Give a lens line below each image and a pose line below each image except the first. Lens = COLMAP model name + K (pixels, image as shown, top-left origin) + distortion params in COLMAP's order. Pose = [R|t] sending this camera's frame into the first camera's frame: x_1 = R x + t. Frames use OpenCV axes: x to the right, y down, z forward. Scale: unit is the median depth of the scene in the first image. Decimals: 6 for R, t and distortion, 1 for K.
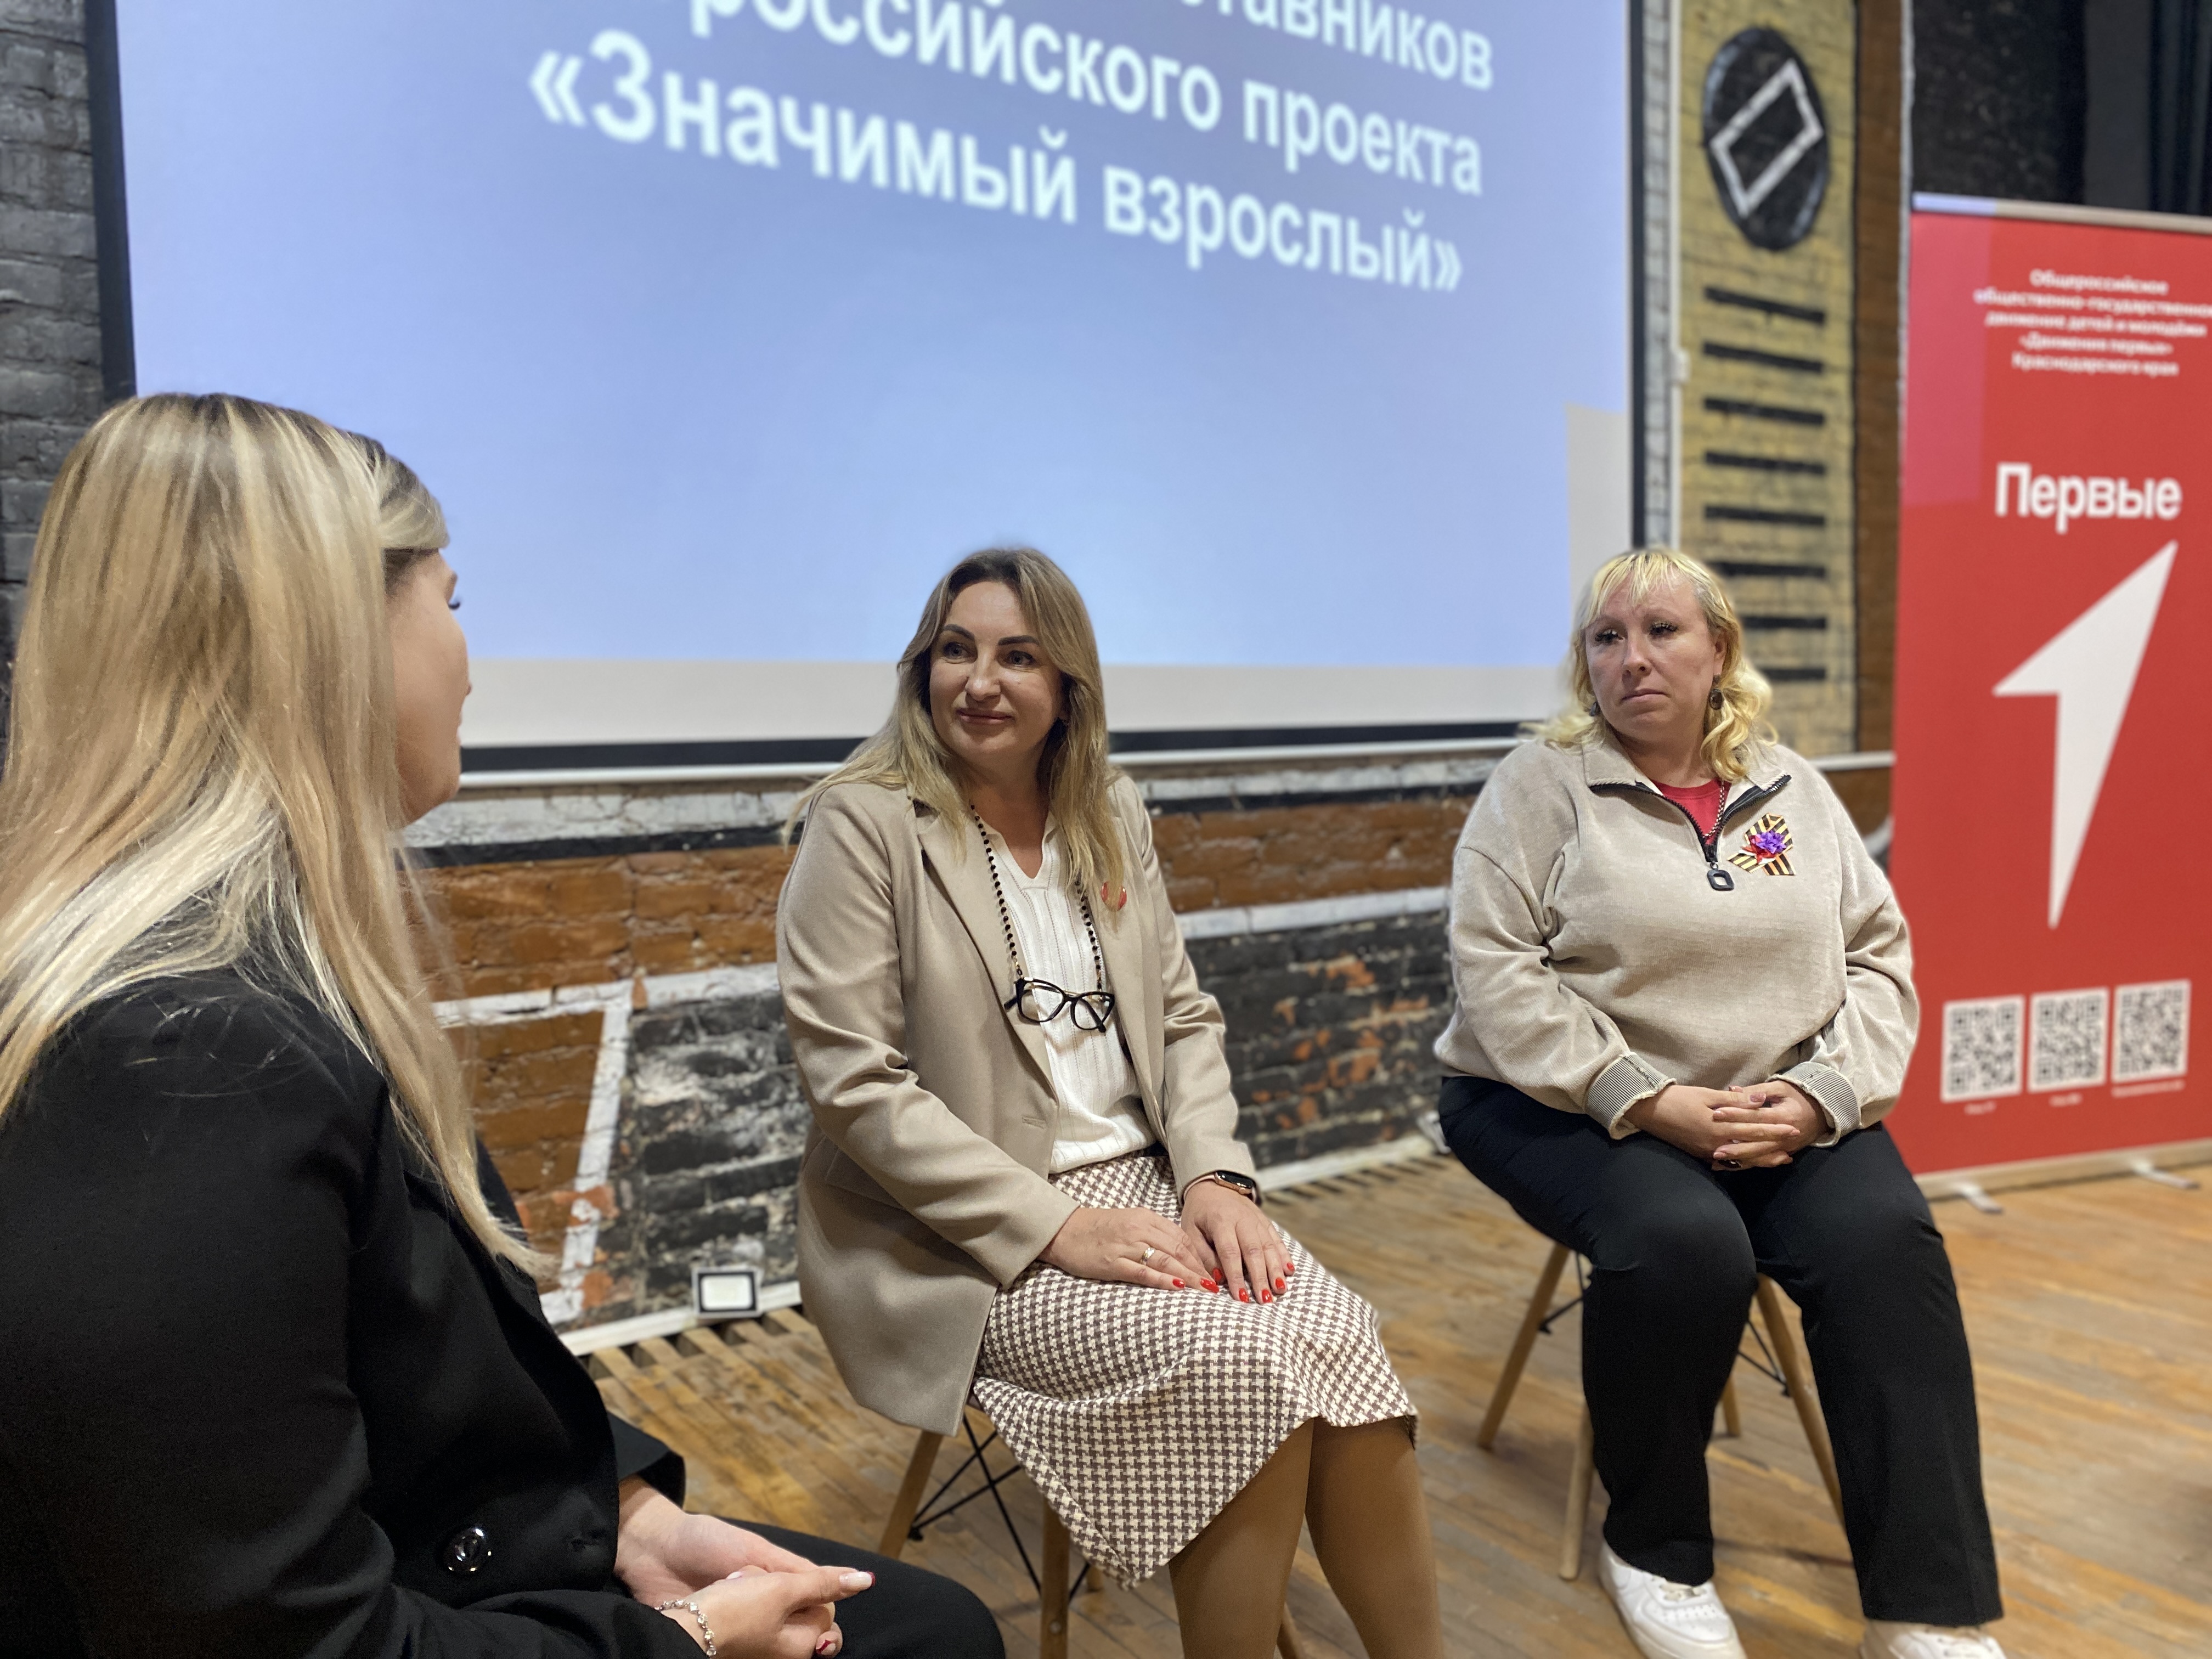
lens RADIAL K [[1681.8, 0, 1103.7], [0, 1681.8, 824.6], [0, 0, 1]] dist [0.036039, -0.034609]
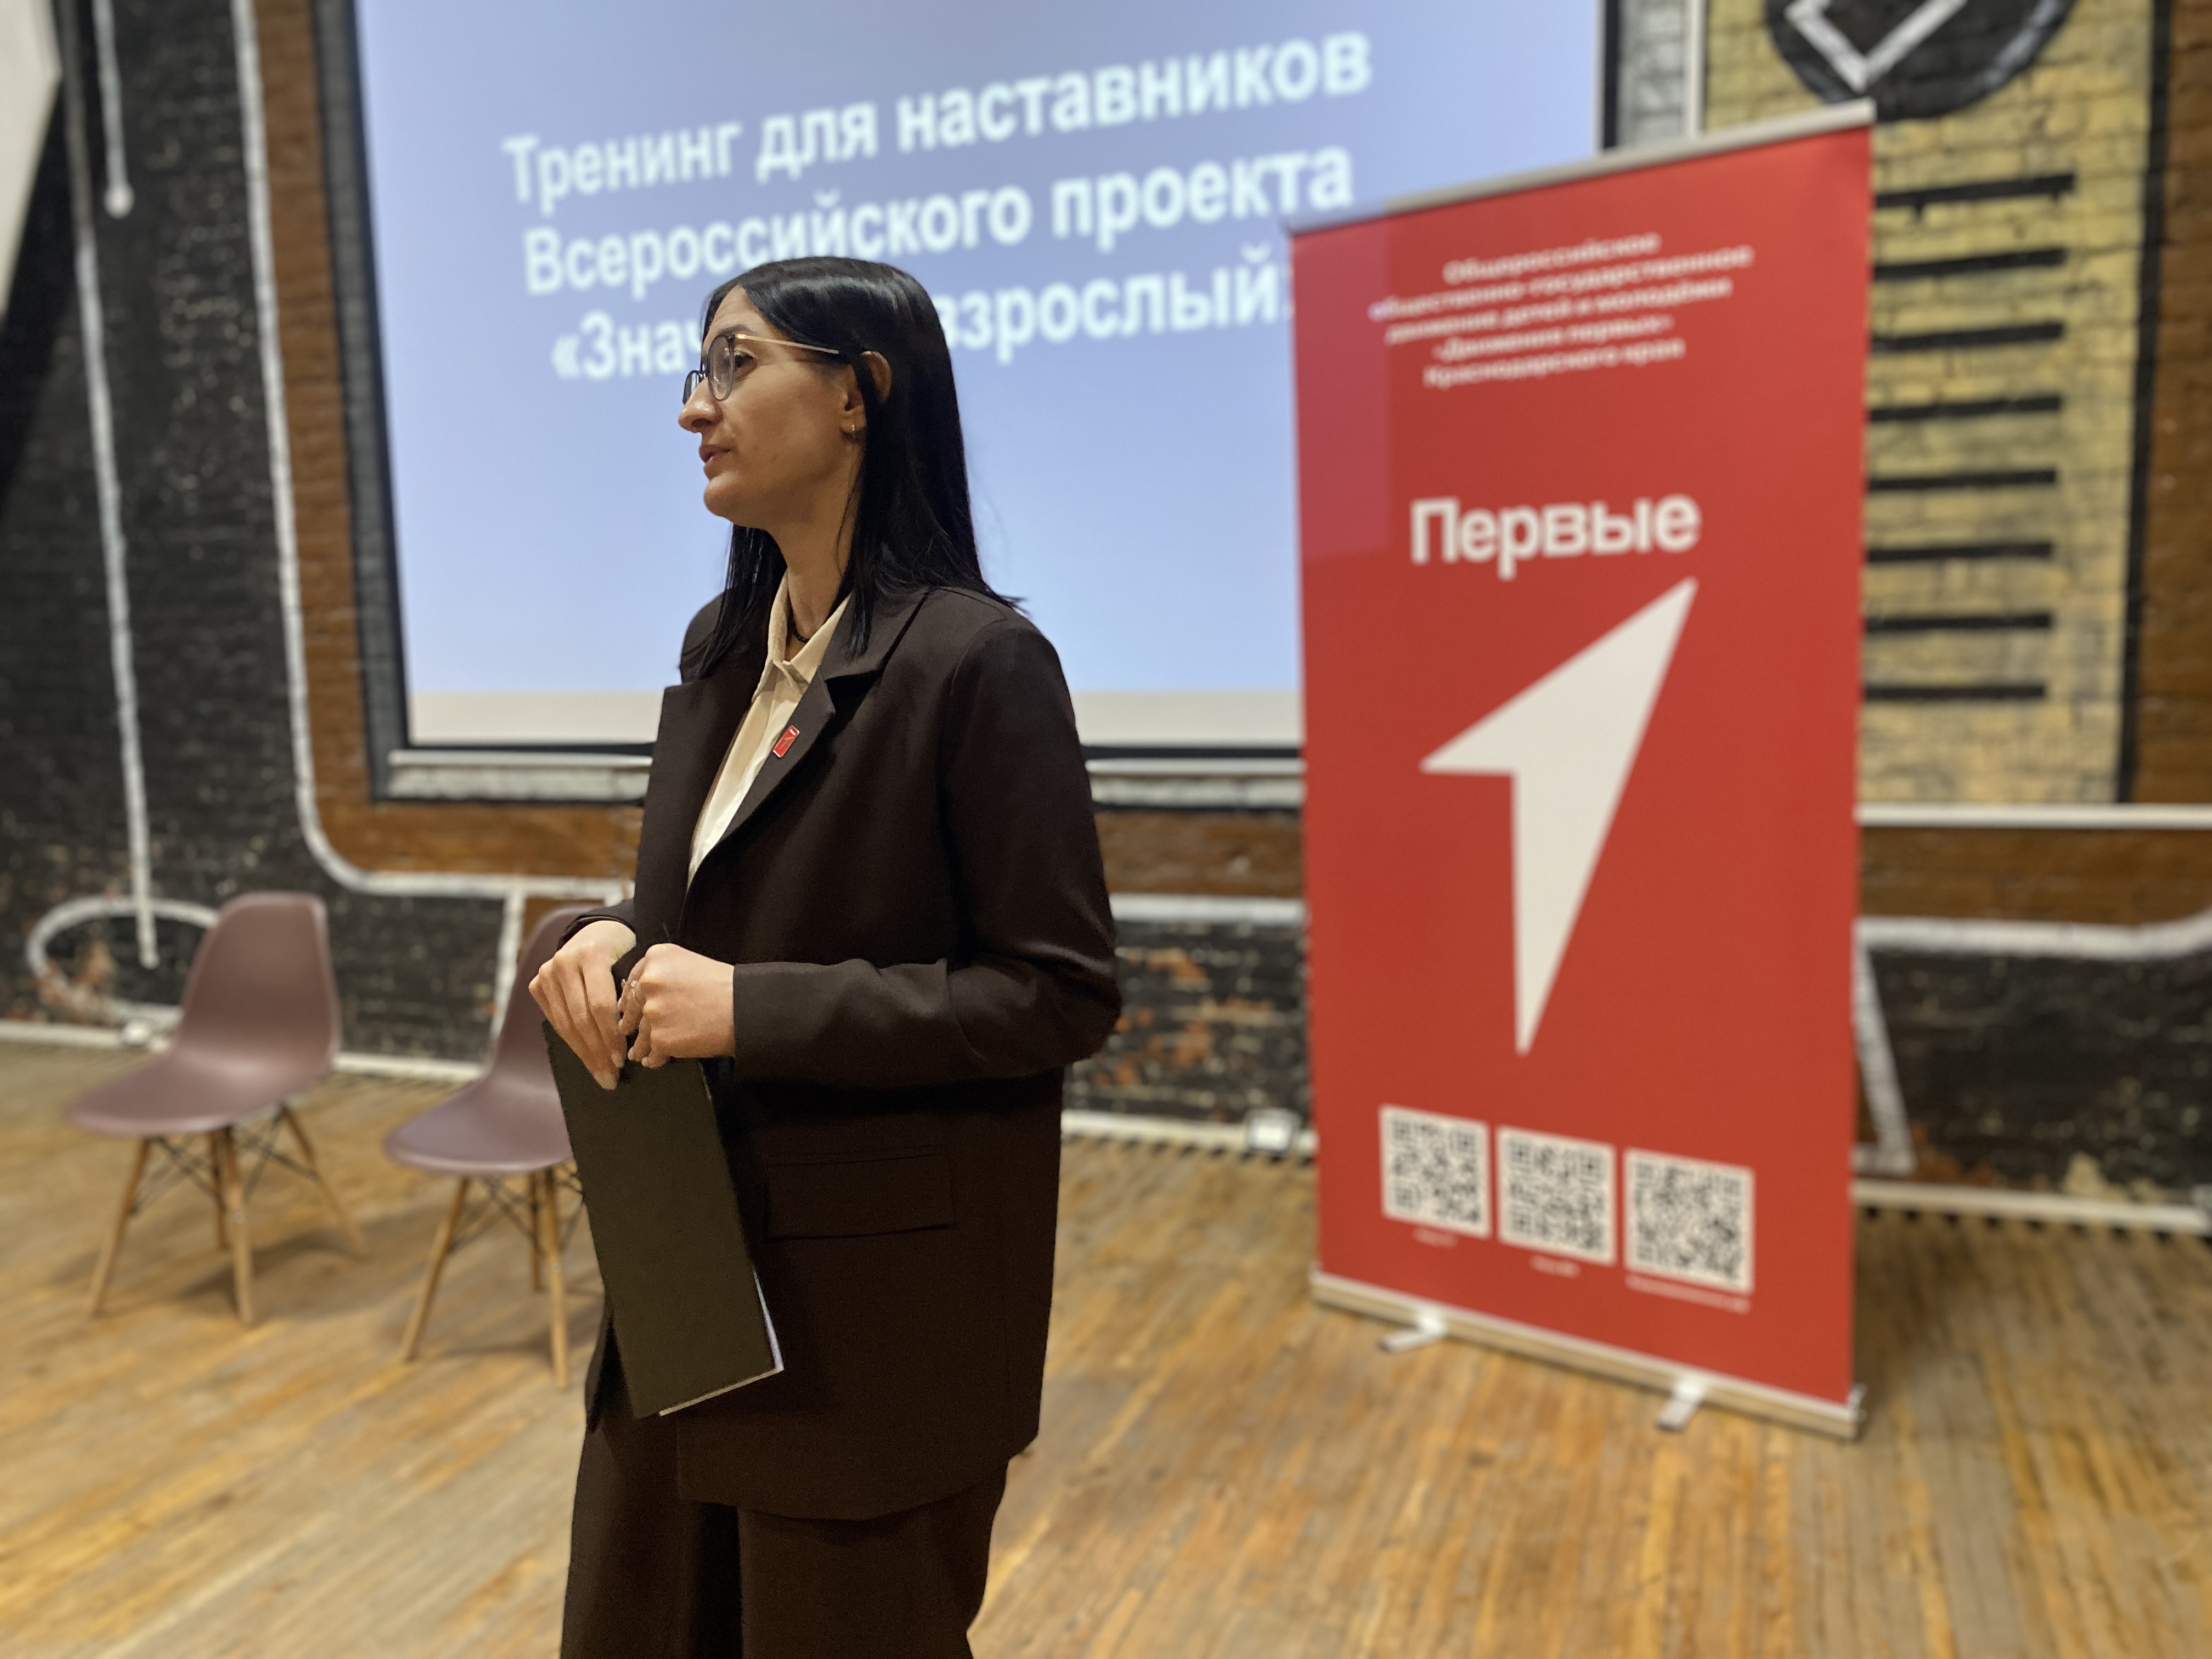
lens RADIAL K [[1681.8, 0, 1119.3], [0, 1681.8, 824.3], [0, 0, 1]] dist [0.036039, -0.034609]
pose [[0.564633, 0.106999, -0.818377, 1.114775], [-0.038203, 0.993886, 0.103589, -0.128880], [0.824458, -0.027226, 0.565268, 0.377214]]
